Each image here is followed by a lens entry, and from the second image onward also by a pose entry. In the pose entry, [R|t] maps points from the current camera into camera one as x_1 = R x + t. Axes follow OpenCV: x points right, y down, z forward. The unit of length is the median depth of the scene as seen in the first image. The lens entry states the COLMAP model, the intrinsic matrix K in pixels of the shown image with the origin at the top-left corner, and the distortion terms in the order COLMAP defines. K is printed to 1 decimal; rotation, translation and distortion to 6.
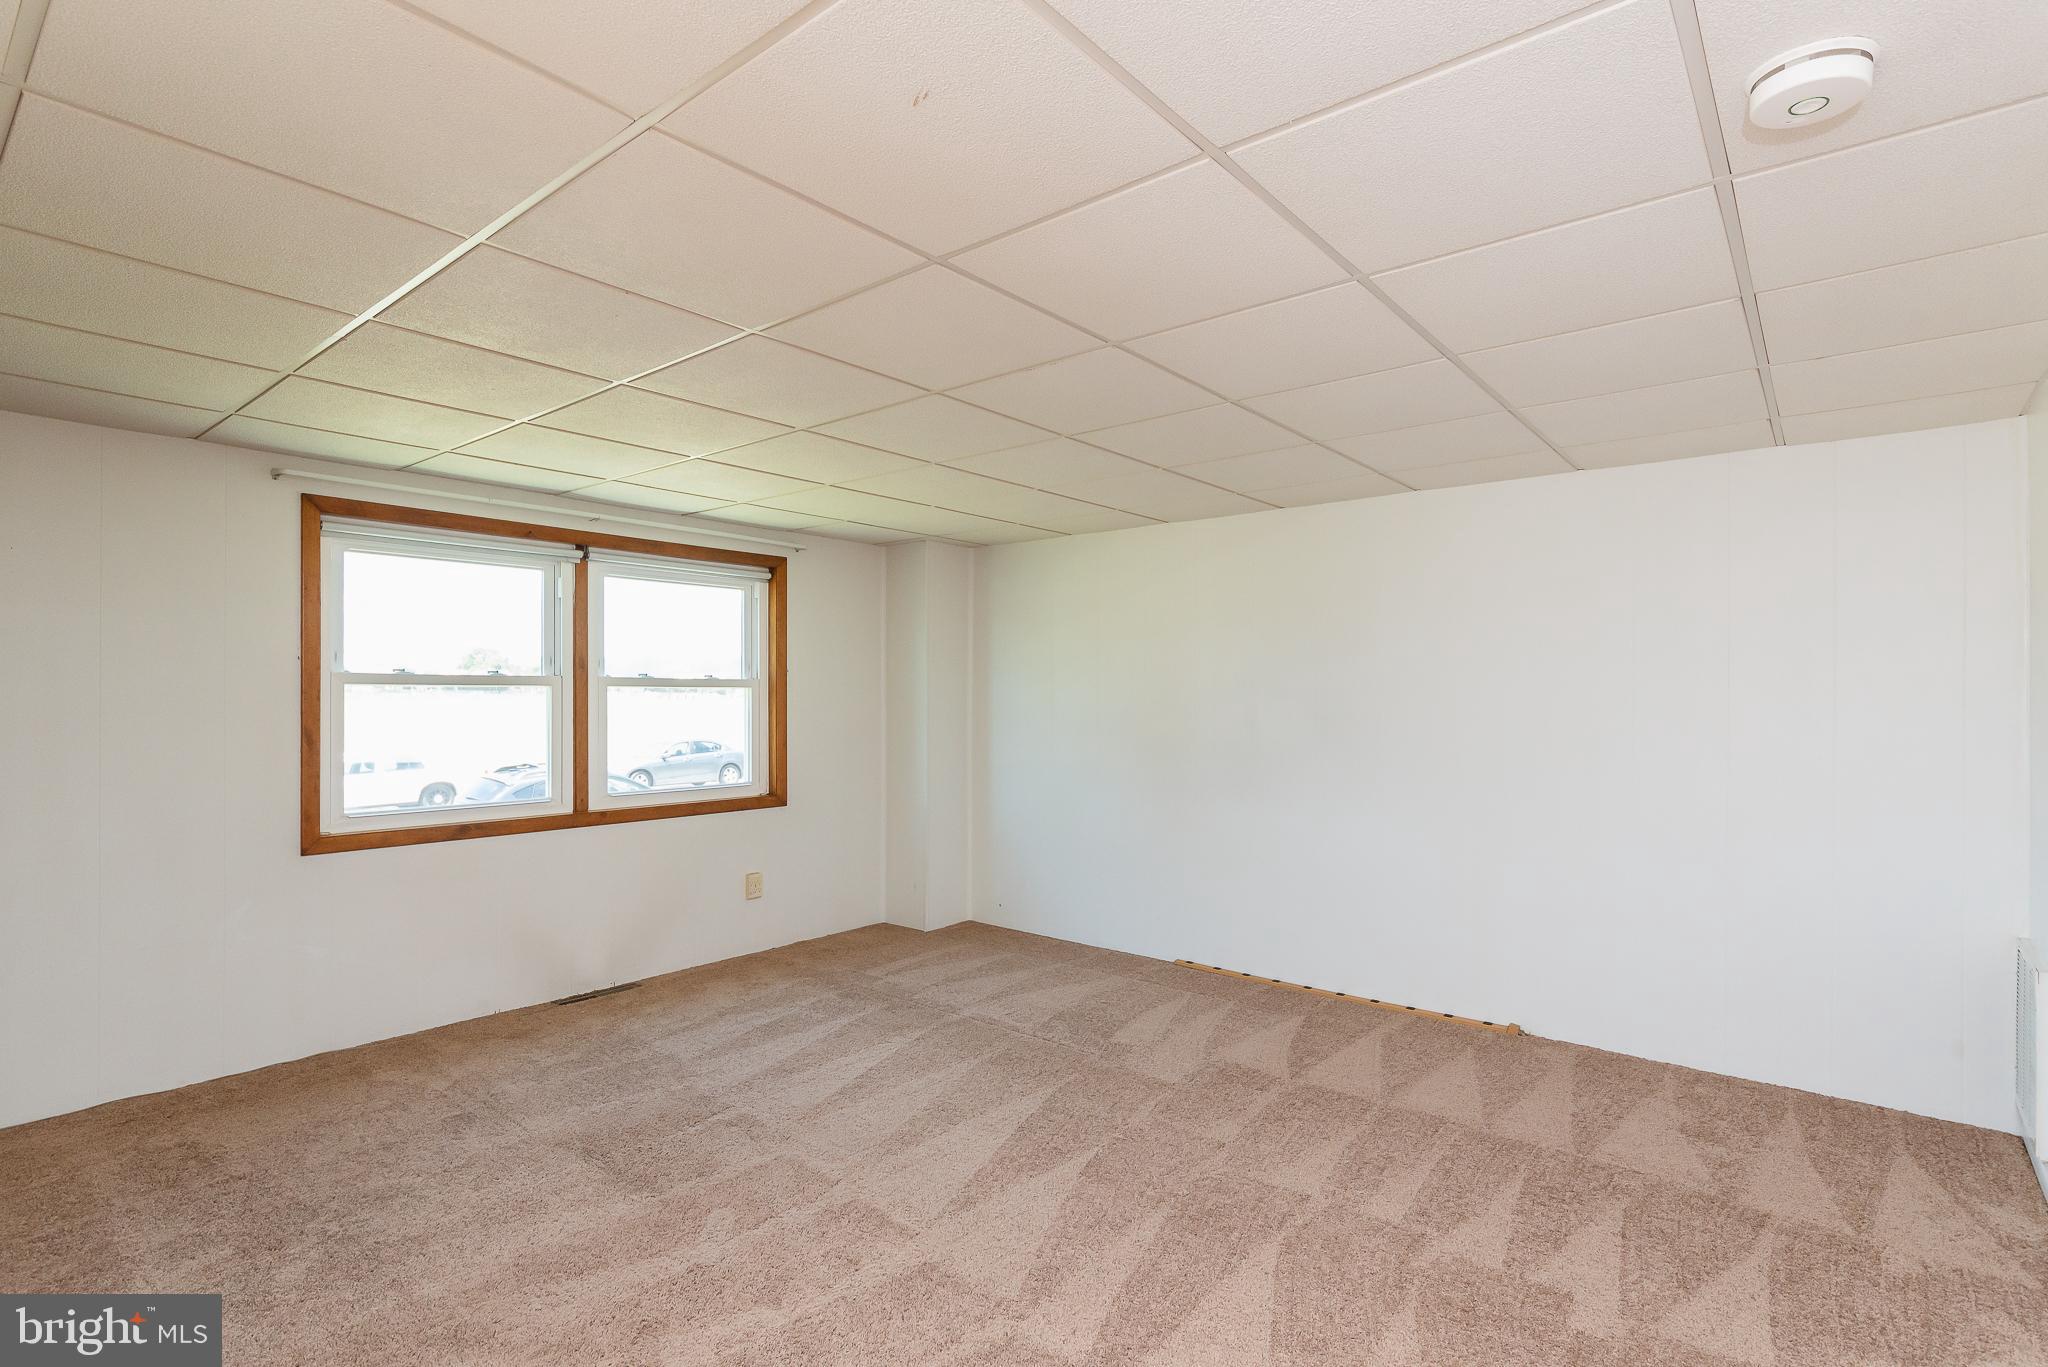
lens RADIAL K [[989.2, 0, 1020.7], [0, 989.2, 695.9], [0, 0, 1]] dist [0.000250, 0.000508]
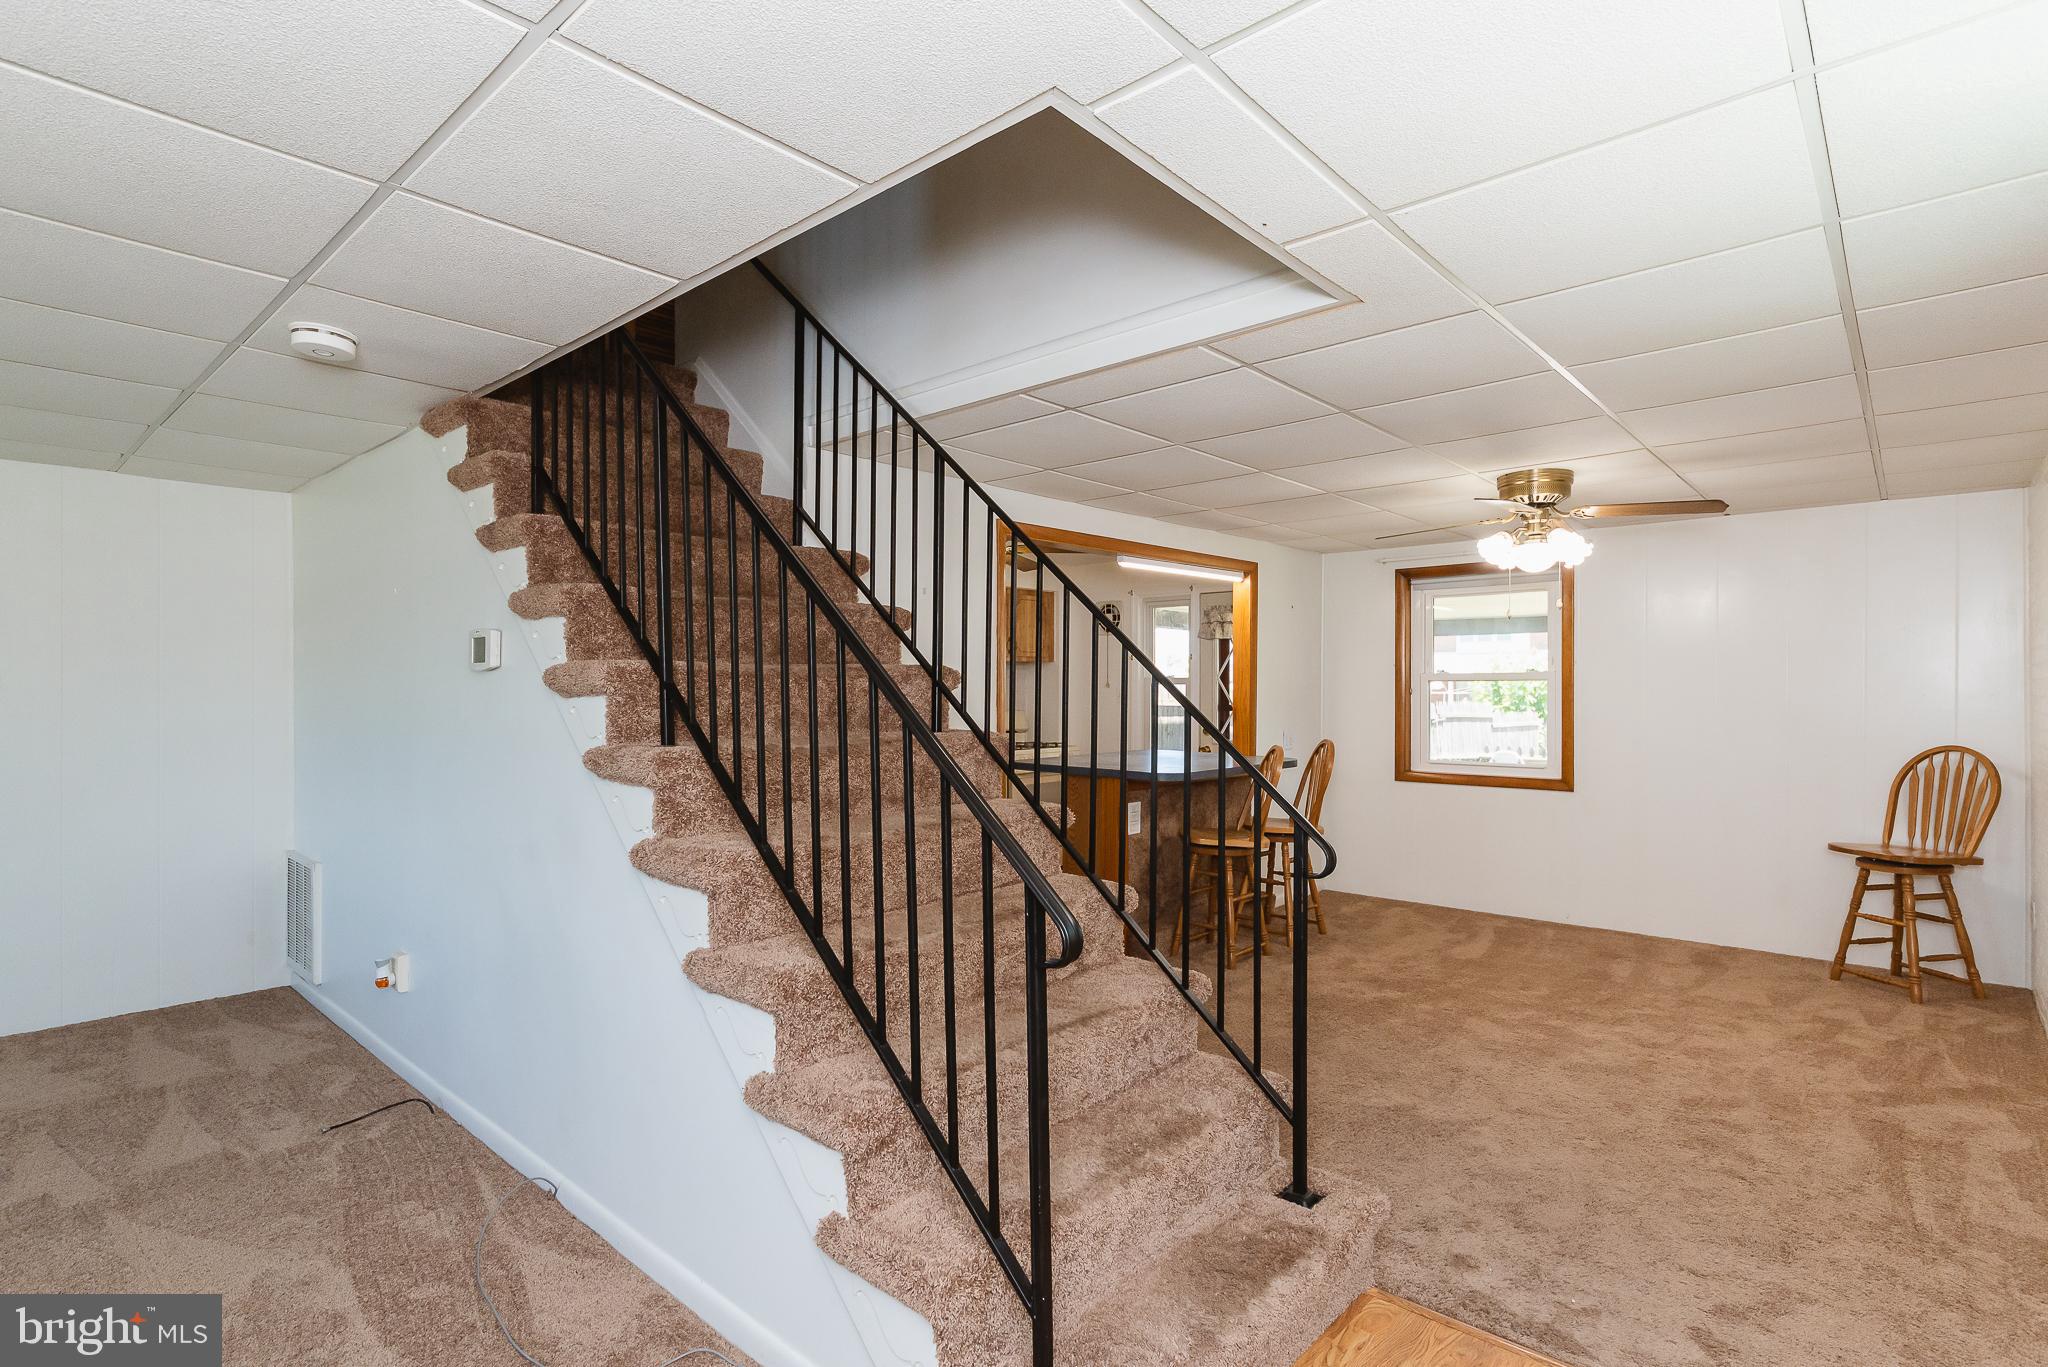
lens RADIAL K [[999.9, 0, 1031.9], [0, 999.9, 692.3], [0, 0, 1]] dist [-0.003074, -0.000252]
pose [[0.041260, -0.007301, 0.999122, -0.292780], [0.001645, 0.999972, 0.007240, 0.002565], [-0.999147, 0.001345, 0.041271, -0.109624]]
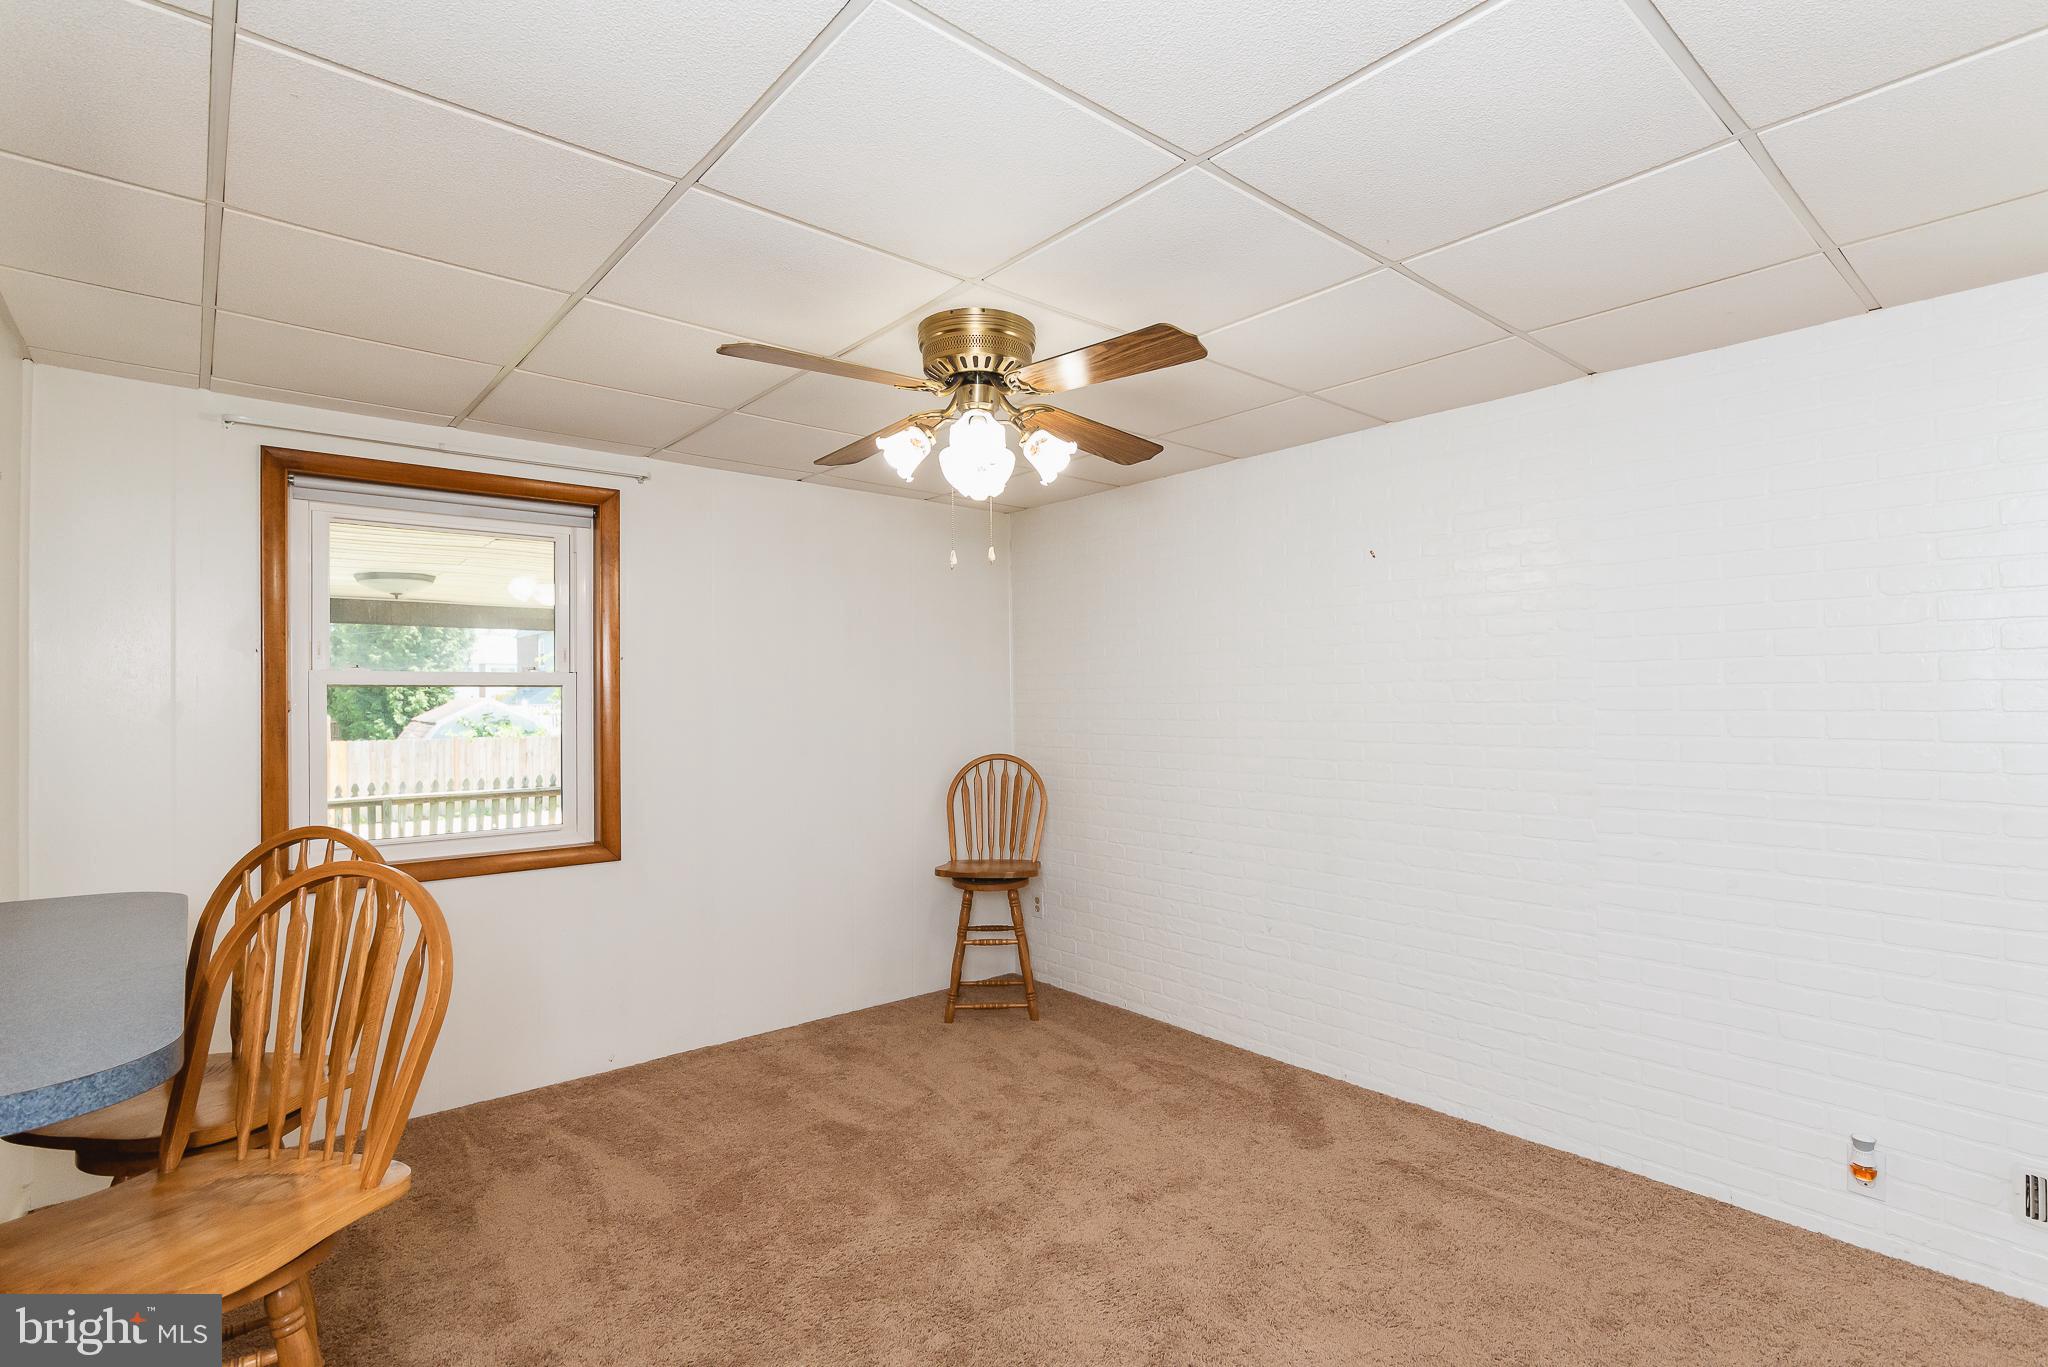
lens RADIAL K [[968.9, 0, 1023.1], [0, 968.9, 699.3], [0, 0, 1]] dist [-0.000898, 0.000051]
pose [[-0.983954, 0.004166, 0.178374, 0.524746], [0.004102, 0.999991, -0.000729, 0.010481], [-0.178375, 0.000015, -0.983963, -0.023920]]
